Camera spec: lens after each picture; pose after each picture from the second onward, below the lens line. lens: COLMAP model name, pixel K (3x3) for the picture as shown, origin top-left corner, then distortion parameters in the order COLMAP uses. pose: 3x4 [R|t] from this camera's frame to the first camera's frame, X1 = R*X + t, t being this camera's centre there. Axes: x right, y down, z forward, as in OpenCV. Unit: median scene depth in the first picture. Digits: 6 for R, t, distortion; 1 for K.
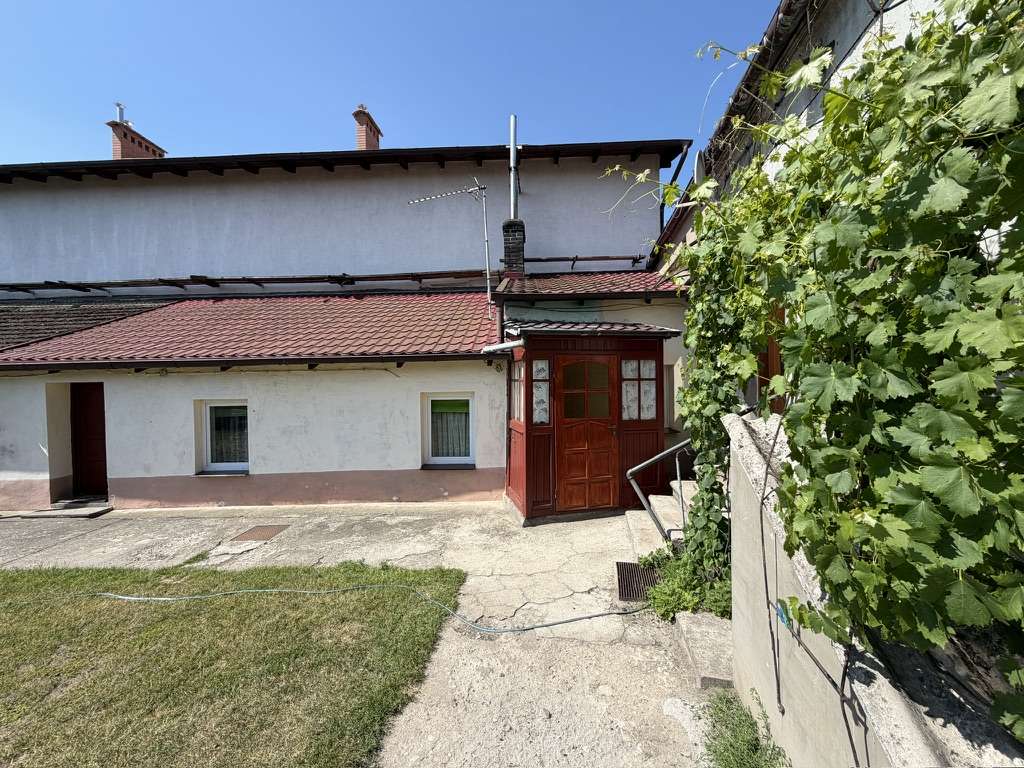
lens RADIAL K [[411.7, 0, 509.0], [0, 411.7, 379.8], [0, 0, 1]] dist [0.001662, -0.000166]
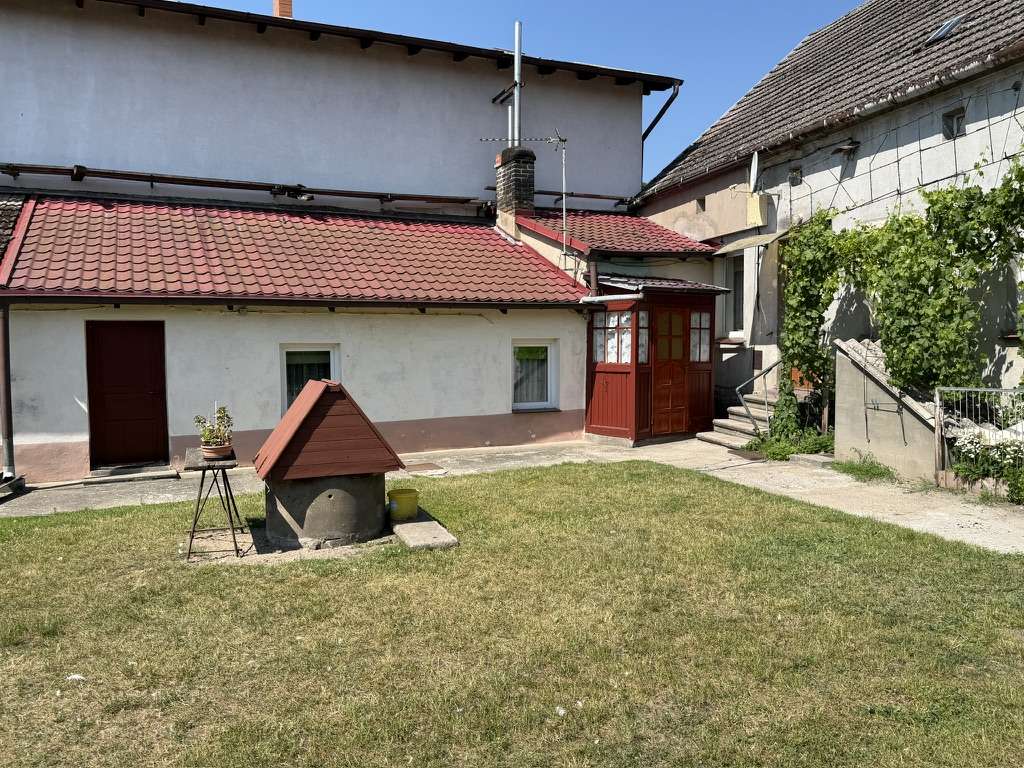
lens RADIAL K [[809.8, 0, 513.3], [0, 809.8, 387.4], [0, 0, 1]] dist [0.048888, -0.022128]
pose [[0.897216, -0.013389, 0.441389, -1.096346], [-0.009528, 0.998721, 0.049665, 0.051344], [-0.441489, -0.048766, 0.895940, -0.805830]]
